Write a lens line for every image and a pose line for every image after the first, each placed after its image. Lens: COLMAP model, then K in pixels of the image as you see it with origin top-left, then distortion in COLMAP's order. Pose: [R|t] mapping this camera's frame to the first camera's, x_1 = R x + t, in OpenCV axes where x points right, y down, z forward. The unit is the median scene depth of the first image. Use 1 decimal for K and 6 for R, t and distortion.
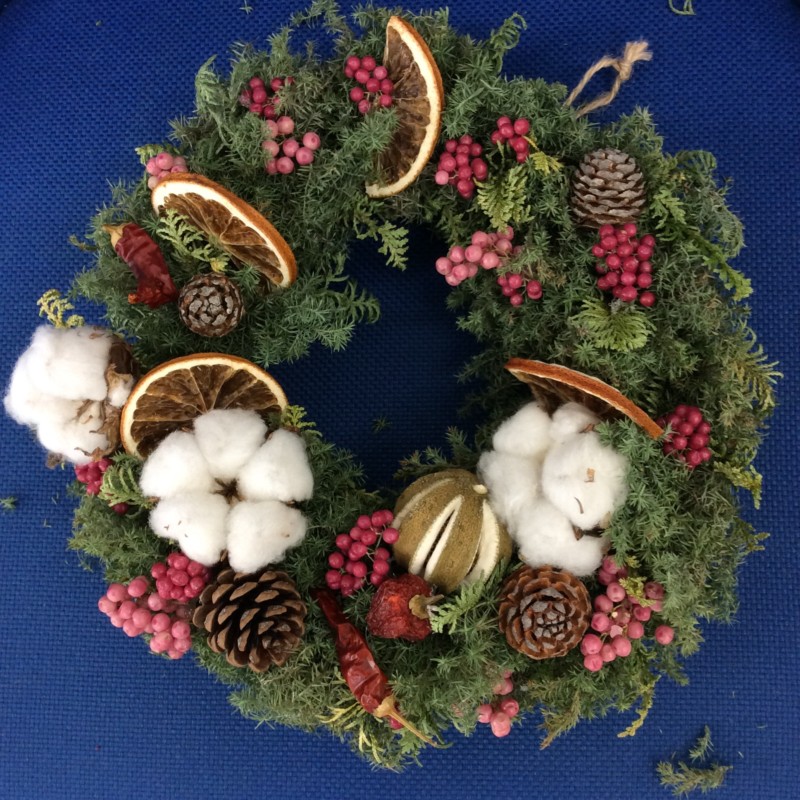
lens RADIAL K [[567.0, 0, 400.0], [0, 567.0, 400.0], [0, 0, 1]] dist [-0.004960, -0.000612]
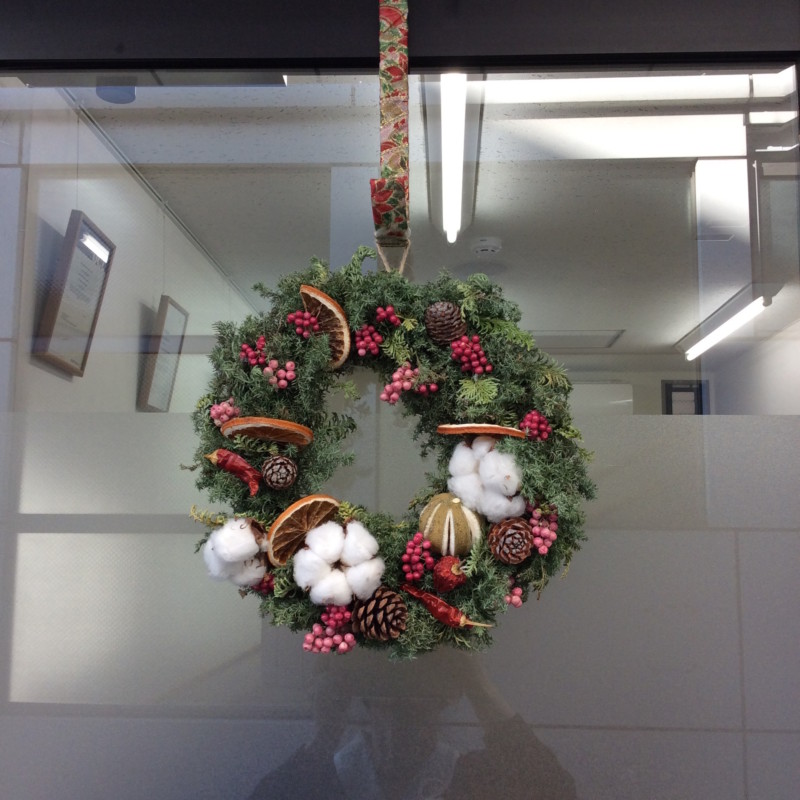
lens RADIAL K [[567.0, 0, 400.0], [0, 567.0, 400.0], [0, 0, 1]] dist [-0.004960, -0.000612]
pose [[0.885280, -0.417685, 0.204495, -0.276944], [0.423813, 0.905625, 0.015025, -0.252533], [-0.191471, 0.073366, 0.978752, -0.853582]]
